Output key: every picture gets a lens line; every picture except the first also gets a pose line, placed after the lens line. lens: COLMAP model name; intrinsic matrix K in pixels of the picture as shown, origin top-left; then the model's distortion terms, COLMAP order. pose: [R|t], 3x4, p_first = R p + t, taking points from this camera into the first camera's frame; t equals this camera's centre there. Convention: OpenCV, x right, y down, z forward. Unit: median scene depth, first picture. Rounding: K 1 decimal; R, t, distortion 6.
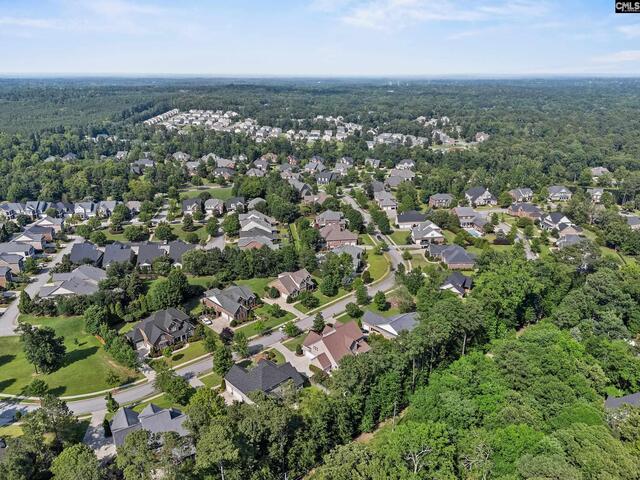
lens RADIAL K [[473.8, 0, 321.1], [0, 473.8, 242.0], [0, 0, 1]] dist [0.063080, -0.054570]
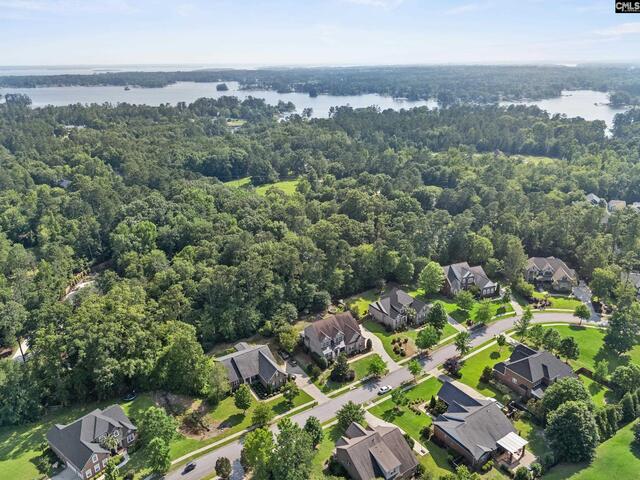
lens RADIAL K [[484.8, 0, 320.0], [0, 484.8, 240.0], [0, 0, 1]] dist [0.088692, -0.101766]
pose [[-0.982741, -0.046149, 0.179139, -0.094682], [0.079250, 0.769986, 0.633120, -0.475010], [-0.167152, 0.636390, -0.753040, 1.325356]]
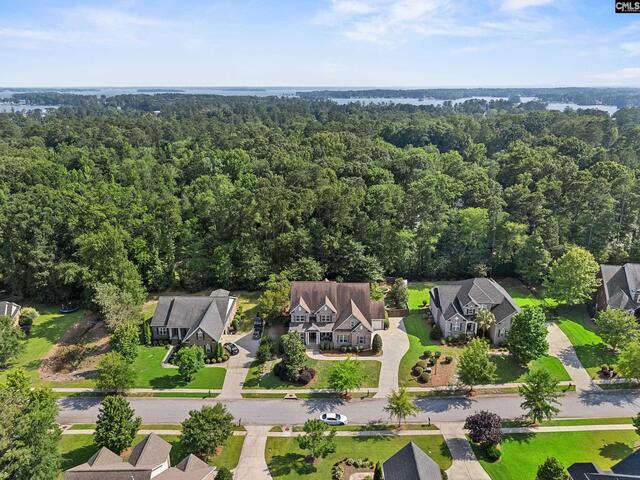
lens RADIAL K [[477.6, 0, 321.6], [0, 477.6, 240.0], [0, 0, 1]] dist [0.081491, -0.085323]
pose [[-0.715882, -0.209467, 0.666061, -0.286640], [0.236013, 0.825194, 0.513179, -0.149227], [-0.657123, 0.524575, -0.541304, 1.040350]]
